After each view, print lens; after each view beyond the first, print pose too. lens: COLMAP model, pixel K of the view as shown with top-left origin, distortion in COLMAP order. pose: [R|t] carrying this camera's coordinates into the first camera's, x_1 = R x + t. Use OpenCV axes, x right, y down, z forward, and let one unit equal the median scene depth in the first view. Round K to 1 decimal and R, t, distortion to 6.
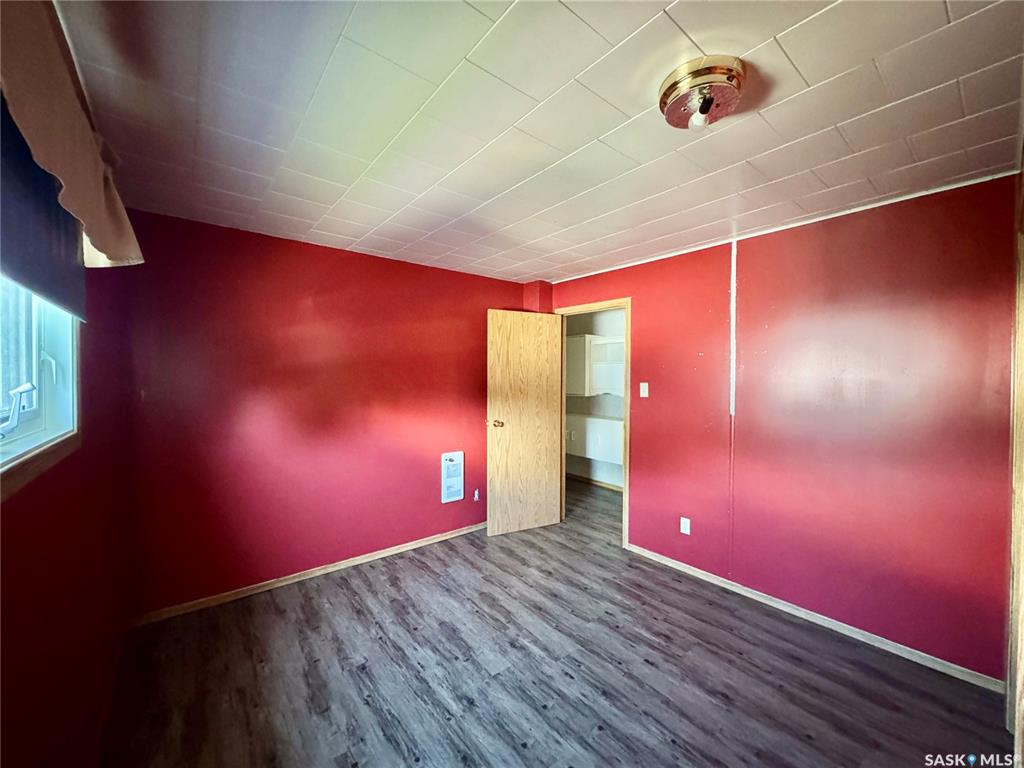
lens RADIAL K [[409.9, 0, 512.5], [0, 409.9, 382.8], [0, 0, 1]] dist [-0.003257, 0.000071]
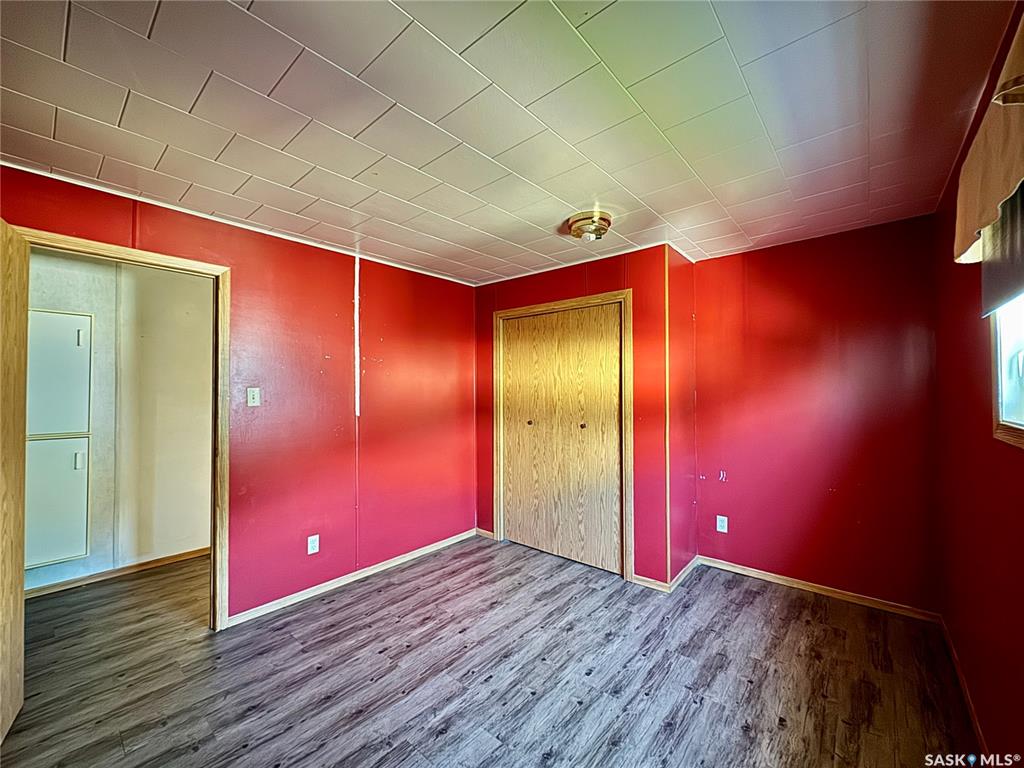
lens RADIAL K [[415.1, 0, 510.4], [0, 415.1, 383.0], [0, 0, 1]] dist [-0.000631, -0.000378]
pose [[-0.177004, 0.010841, 0.984150, -0.779062], [0.018580, 0.999798, -0.007672, 0.009811], [-0.984035, 0.016928, -0.177170, 1.003601]]
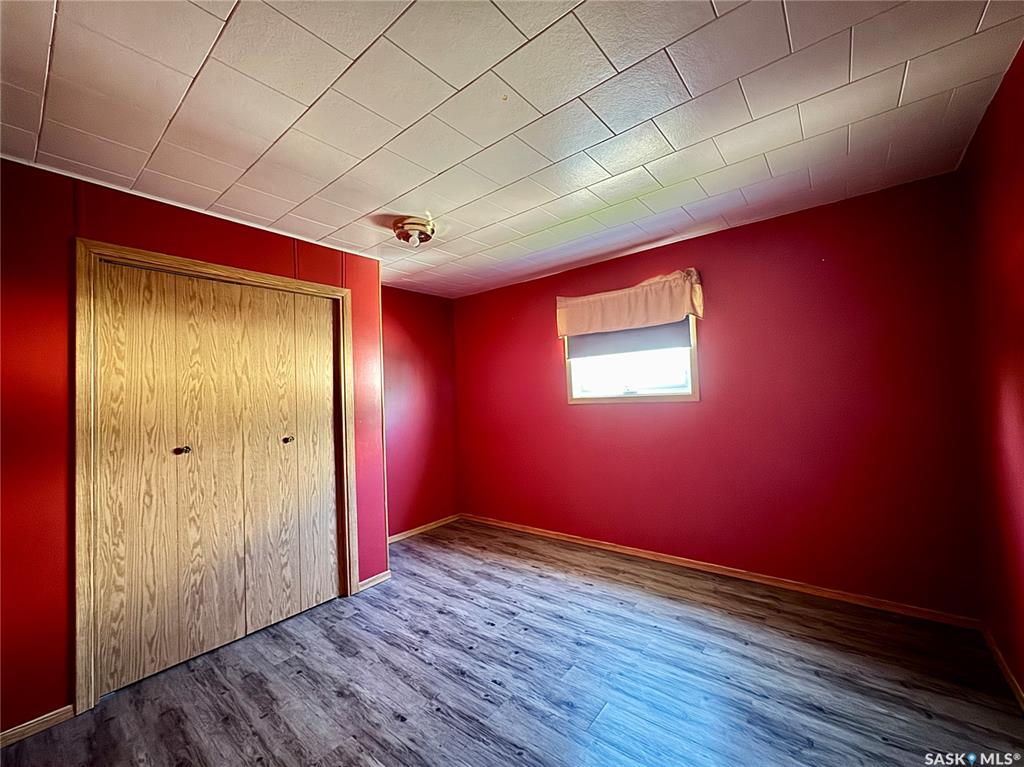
lens RADIAL K [[413.3, 0, 516.3], [0, 413.3, 380.1], [0, 0, 1]] dist [-0.000007, 0.000147]
pose [[-0.975600, 0.026055, -0.218005, 0.257463], [0.032535, 0.999127, -0.026190, 0.040477], [0.217133, -0.032643, -0.975596, 1.769503]]
